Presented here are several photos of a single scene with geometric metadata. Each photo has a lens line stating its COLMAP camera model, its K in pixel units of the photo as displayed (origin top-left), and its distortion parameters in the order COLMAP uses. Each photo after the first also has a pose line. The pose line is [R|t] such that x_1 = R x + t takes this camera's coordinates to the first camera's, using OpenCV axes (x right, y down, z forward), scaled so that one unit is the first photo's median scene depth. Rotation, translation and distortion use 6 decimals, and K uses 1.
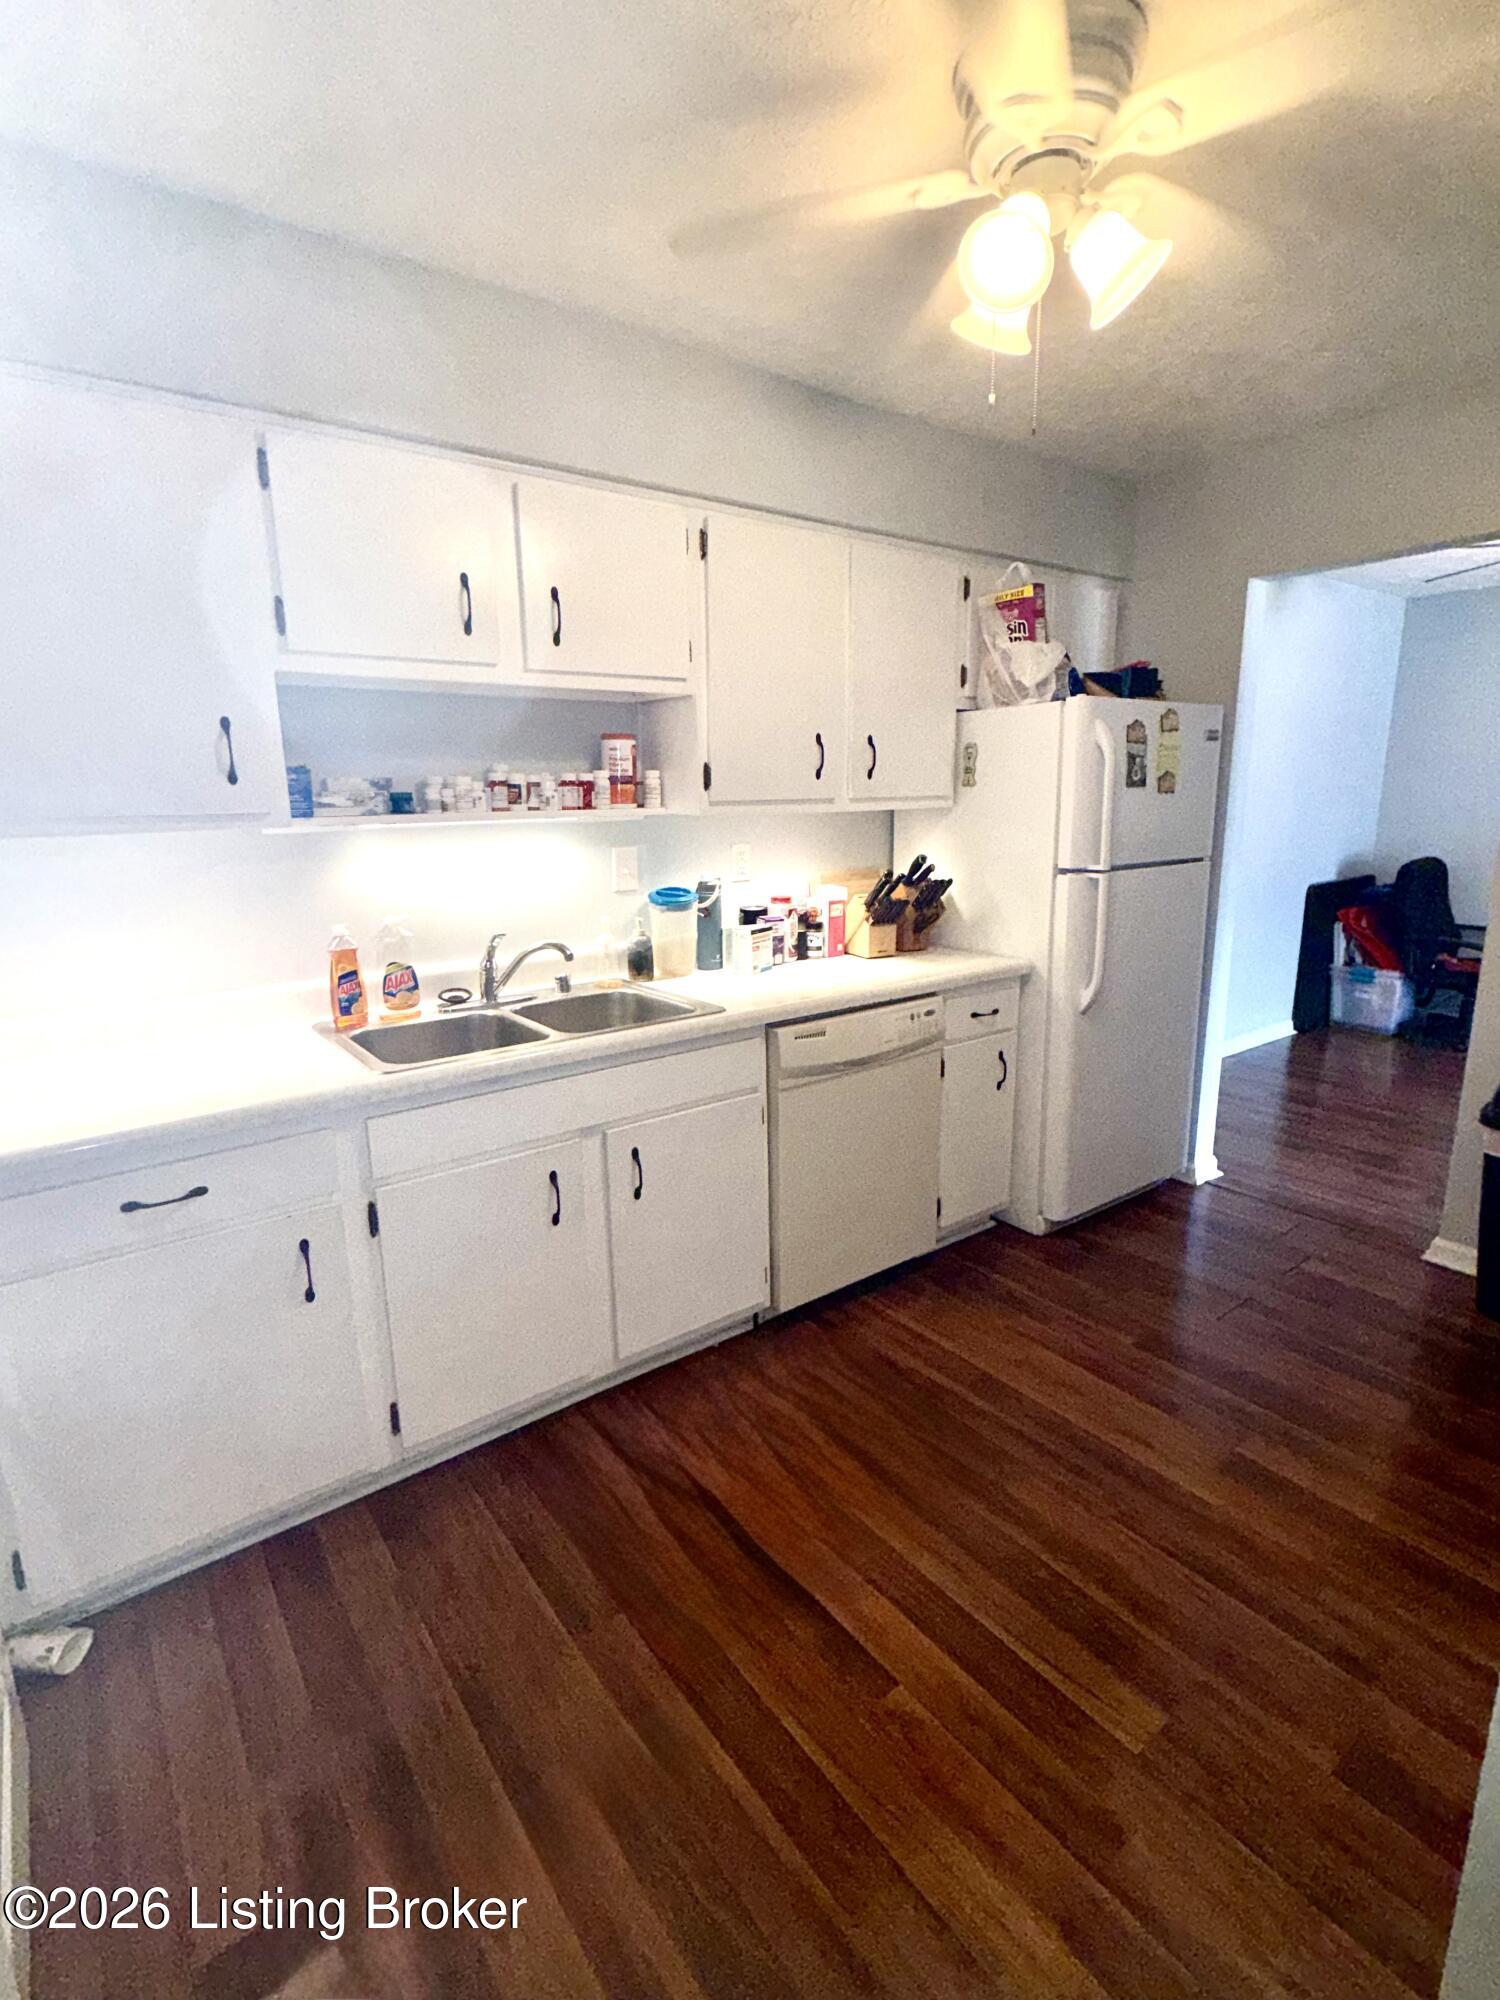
lens RADIAL K [[935.7, 0, 750.0], [0, 935.7, 1000.0], [0, 0, 1]] dist [0.001588, 0.000110]
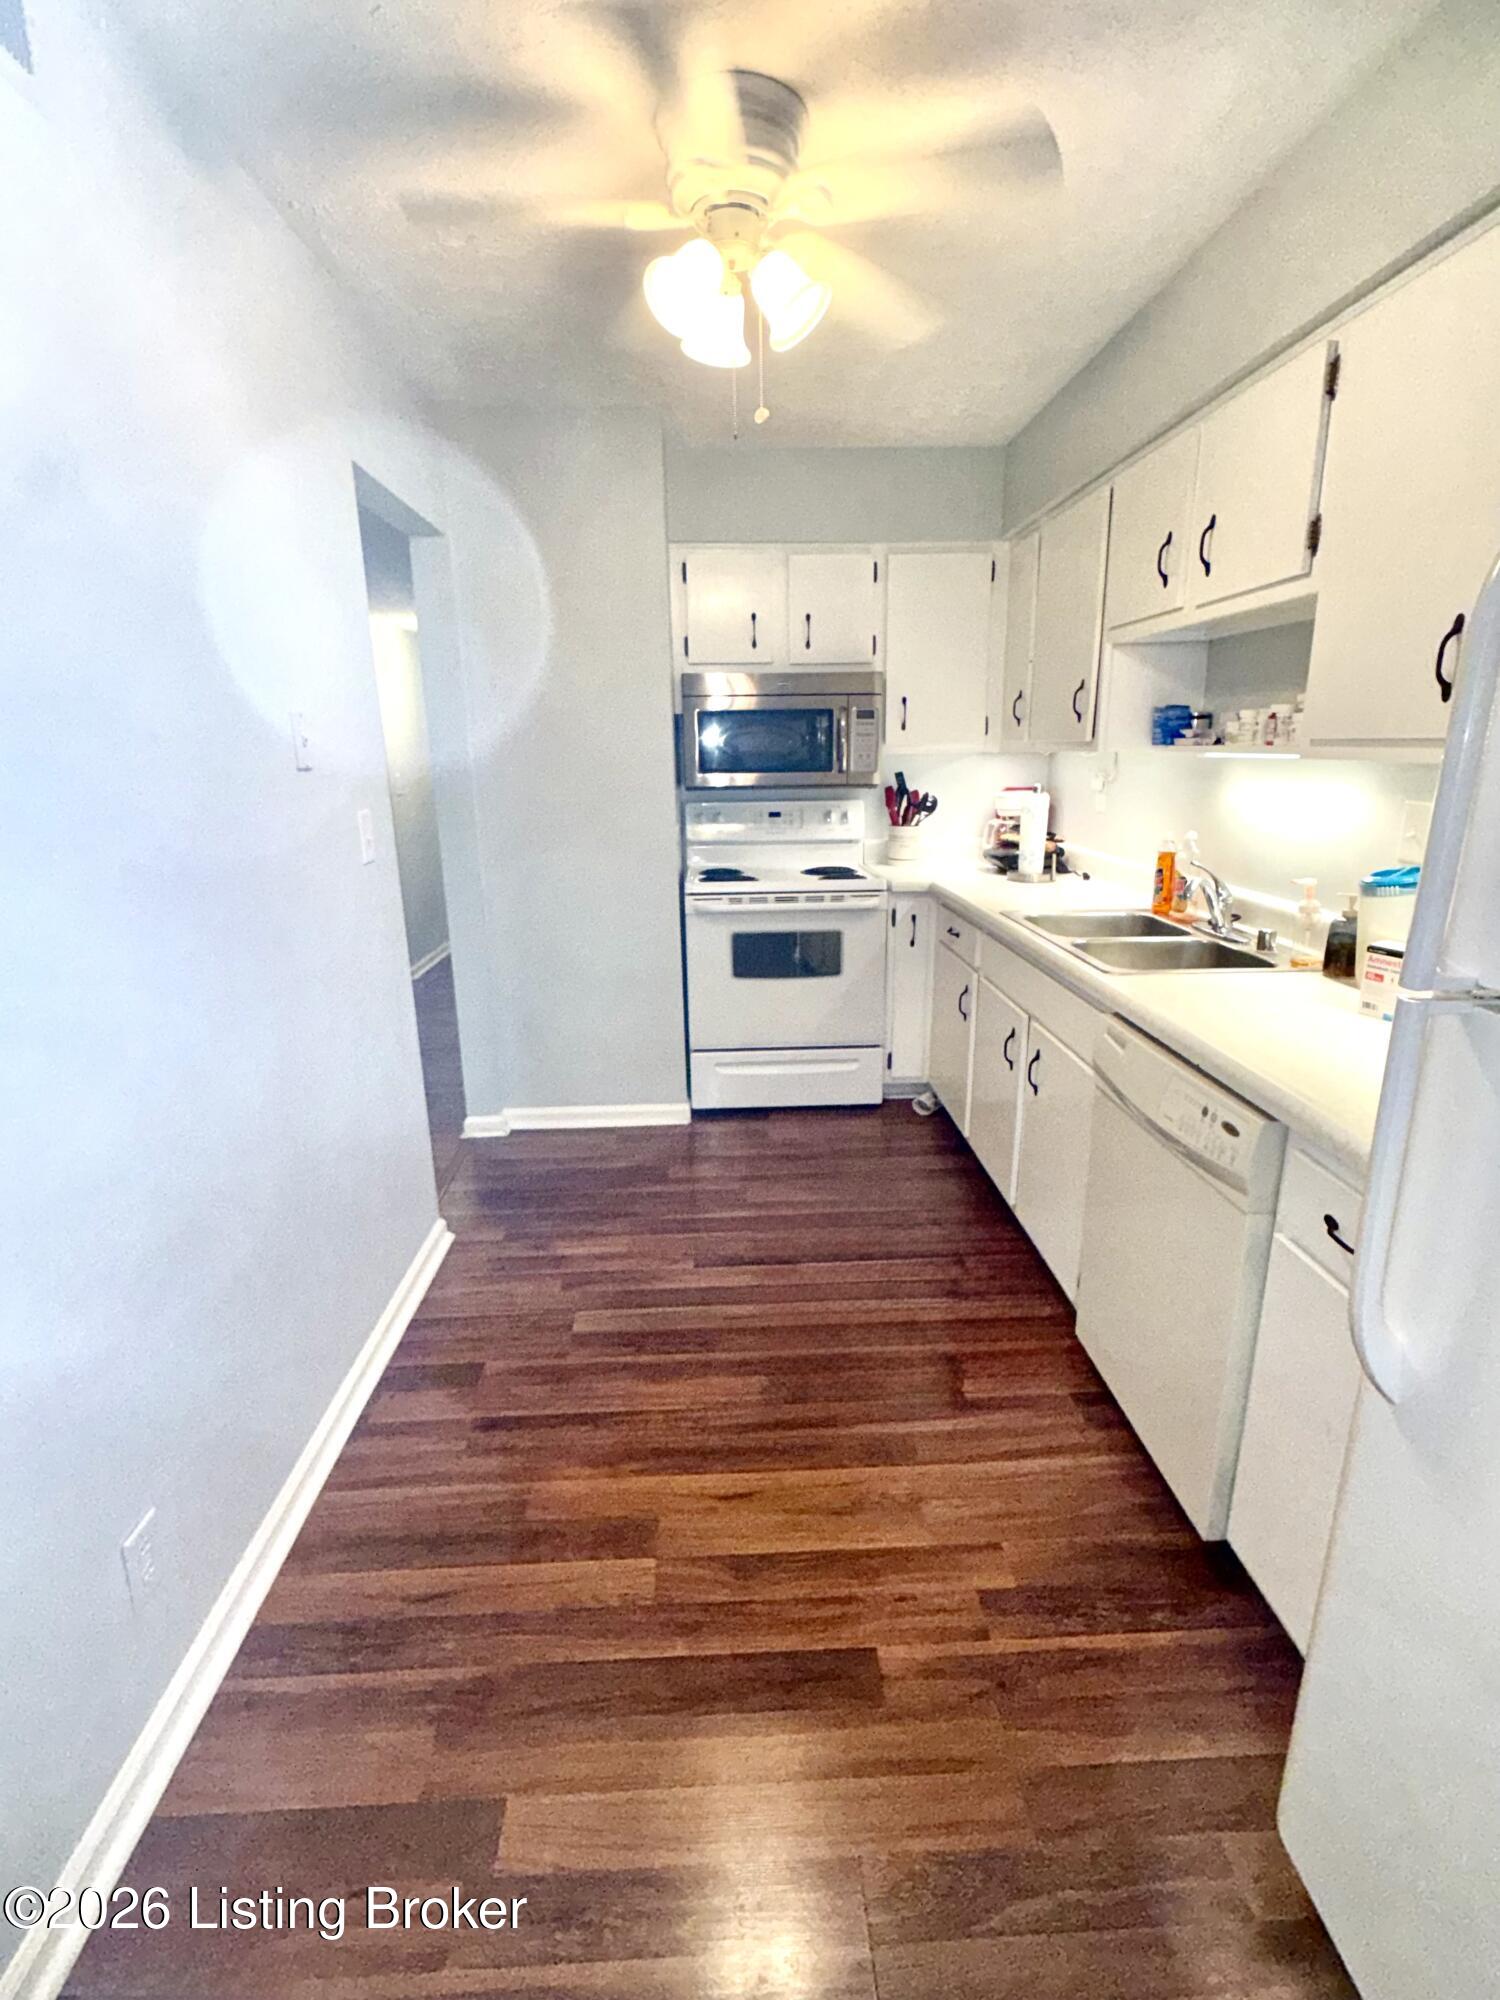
lens RADIAL K [[935.7, 0, 750.0], [0, 935.7, 1000.0], [0, 0, 1]] dist [0.001588, 0.000110]
pose [[-0.558674, 0.230106, -0.796828, 1.244286], [-0.157311, 0.913904, 0.374209, -0.348454], [0.814332, 0.334411, -0.474376, 1.590348]]
